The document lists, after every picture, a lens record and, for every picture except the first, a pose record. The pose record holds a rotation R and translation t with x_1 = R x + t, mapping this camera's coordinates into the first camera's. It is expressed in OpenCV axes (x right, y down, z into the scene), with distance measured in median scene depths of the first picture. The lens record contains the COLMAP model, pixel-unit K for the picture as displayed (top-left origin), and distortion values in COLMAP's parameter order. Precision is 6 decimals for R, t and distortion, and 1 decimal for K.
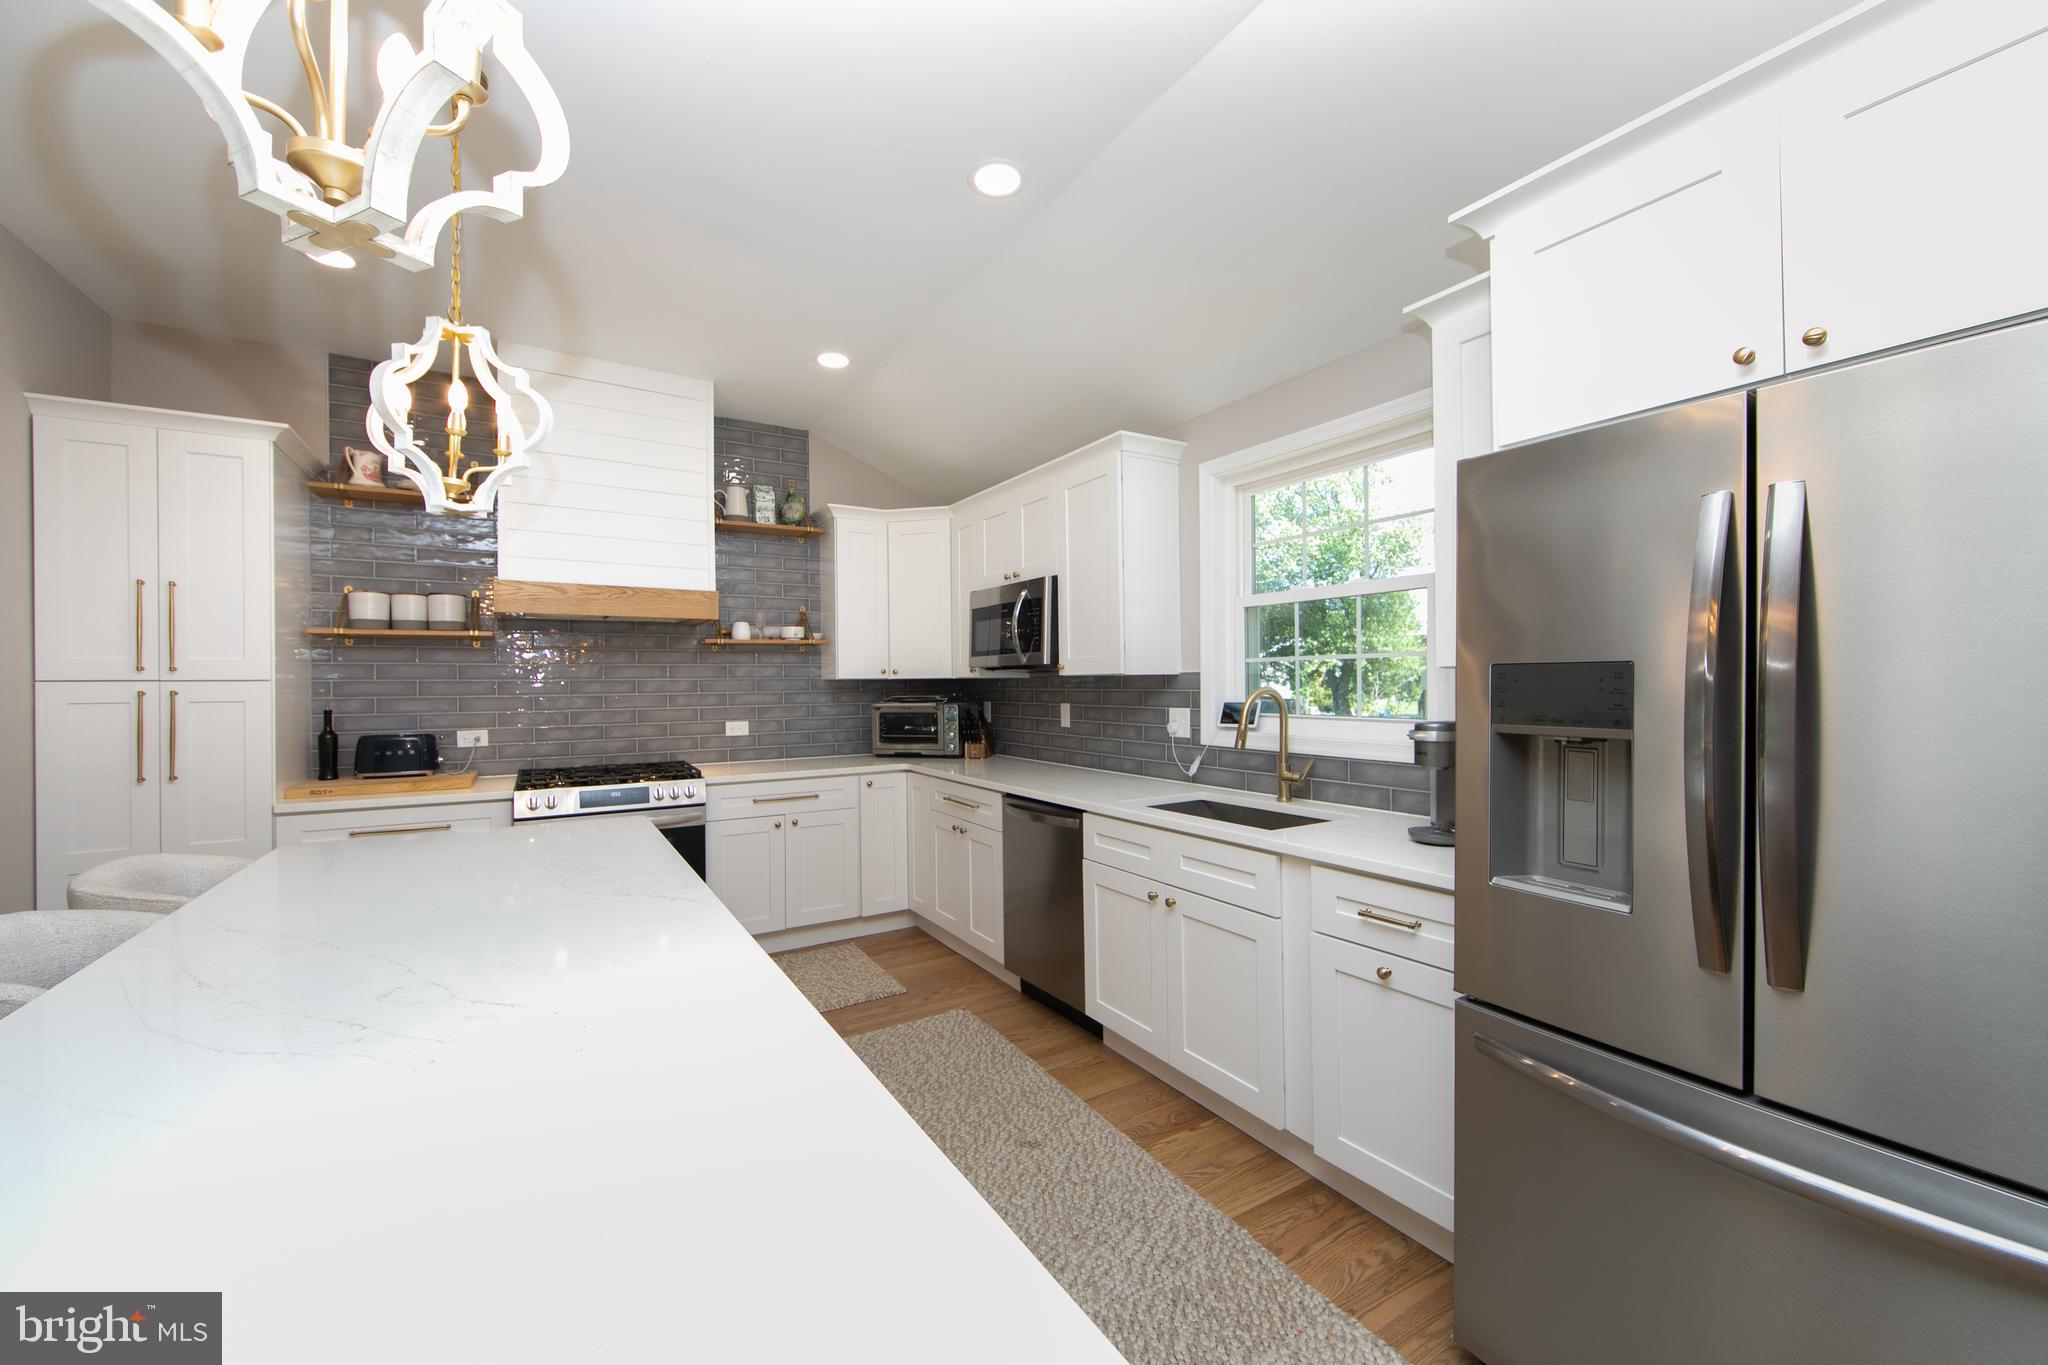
lens RADIAL K [[808.9, 0, 1024.0], [0, 808.9, 682.5], [0, 0, 1]] dist [-0.015574, 0.000185]
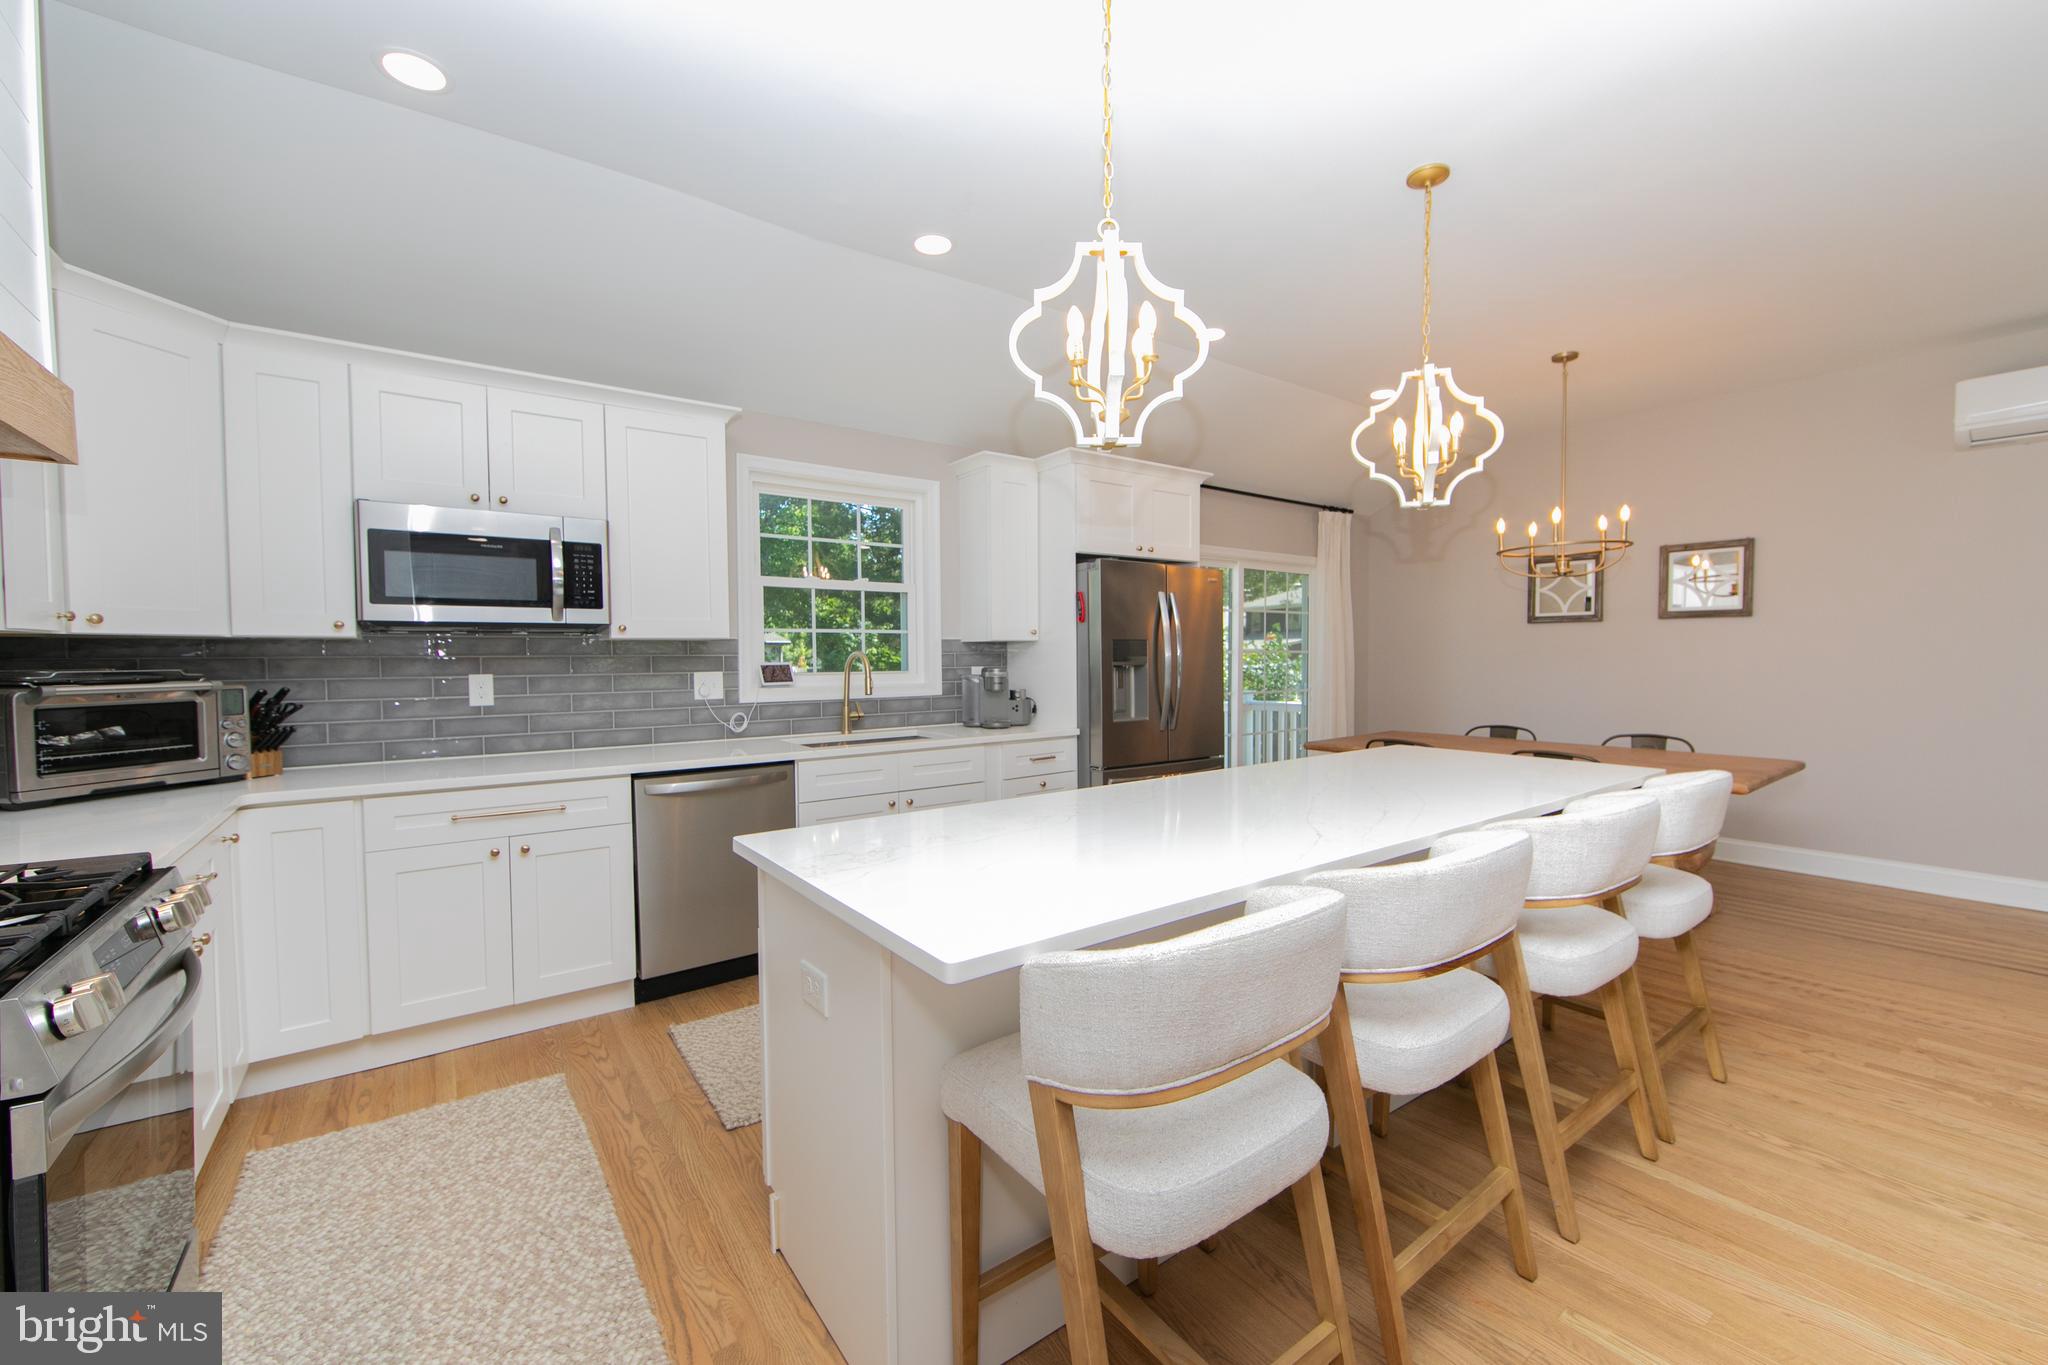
lens RADIAL K [[808.9, 0, 1024.0], [0, 808.9, 682.5], [0, 0, 1]] dist [-0.015574, 0.000185]
pose [[-0.086537, -0.024060, 0.995958, -0.909009], [0.006300, 0.999675, 0.024697, 0.021086], [-0.996229, 0.008411, -0.086358, 0.674084]]
